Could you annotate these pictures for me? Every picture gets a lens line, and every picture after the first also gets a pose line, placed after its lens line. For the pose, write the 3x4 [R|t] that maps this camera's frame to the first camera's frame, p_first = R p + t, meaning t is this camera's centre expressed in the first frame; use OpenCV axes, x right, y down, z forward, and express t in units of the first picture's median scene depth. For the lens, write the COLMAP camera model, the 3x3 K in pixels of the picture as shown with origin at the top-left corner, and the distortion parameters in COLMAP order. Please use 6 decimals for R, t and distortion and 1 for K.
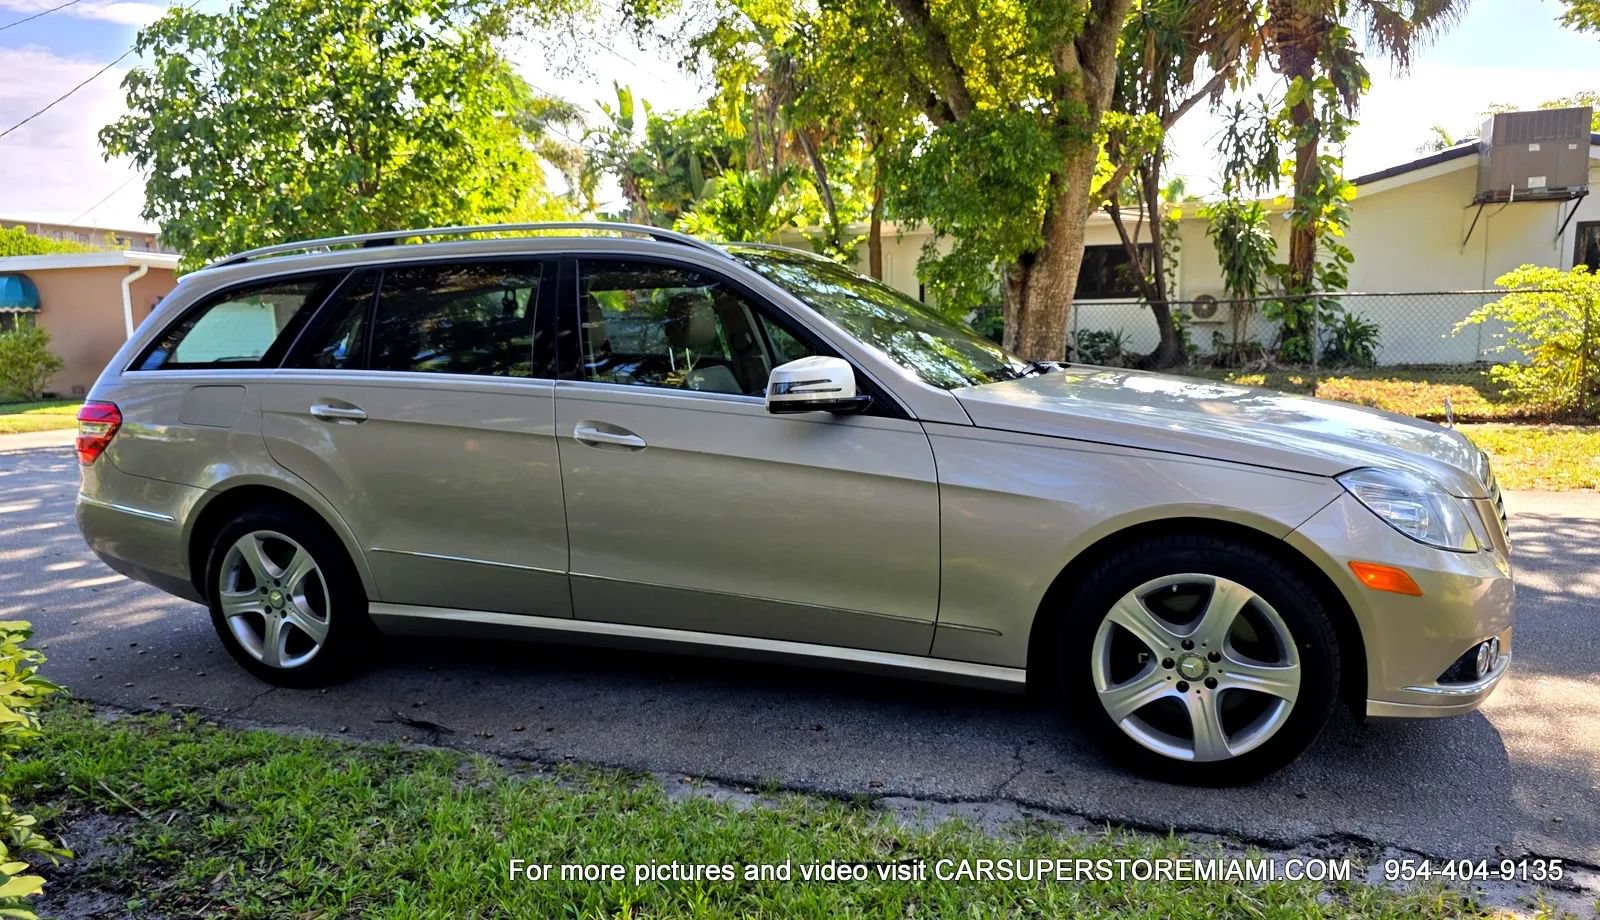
lens RADIAL K [[1111.3, 0, 794.3], [0, 1111.3, 507.7], [0, 0, 1]] dist [0.035178, -0.030985]
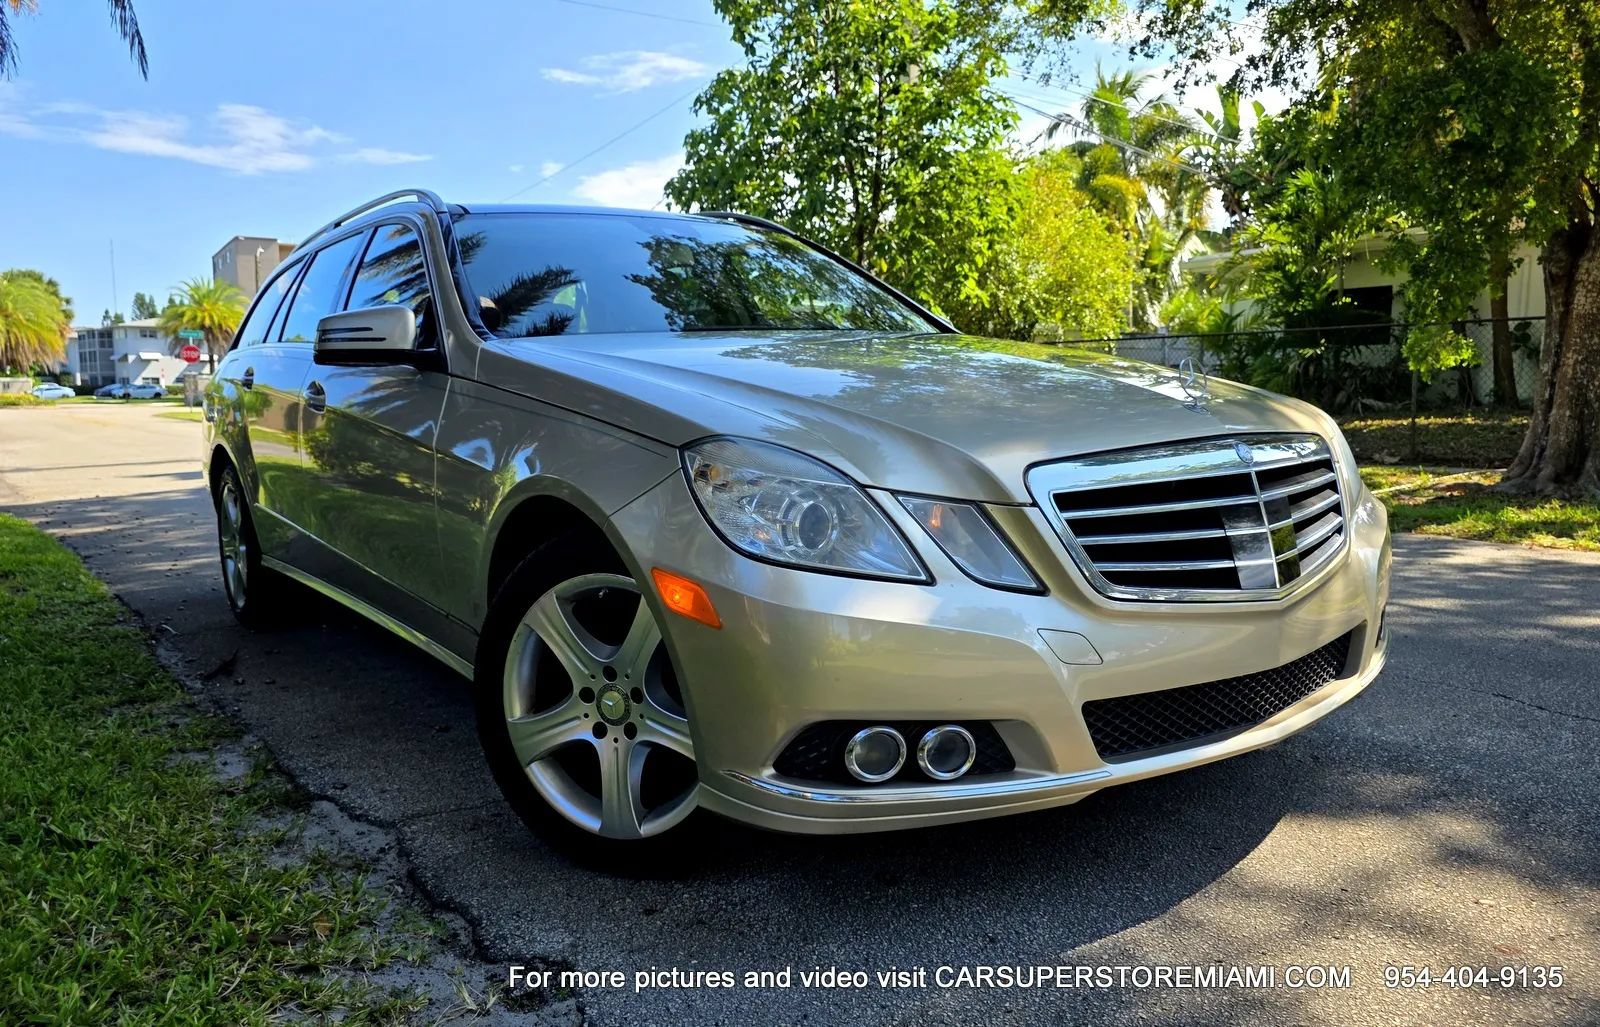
lens RADIAL K [[1153.2, 0, 812.7], [0, 1153.2, 521.3], [0, 0, 1]] dist [0.040565, -0.038846]
pose [[0.842330, 0.070709, -0.534304, 0.209193], [-0.086059, 0.996283, -0.003826, 0.003312], [0.532047, 0.049204, 0.845284, 0.101806]]
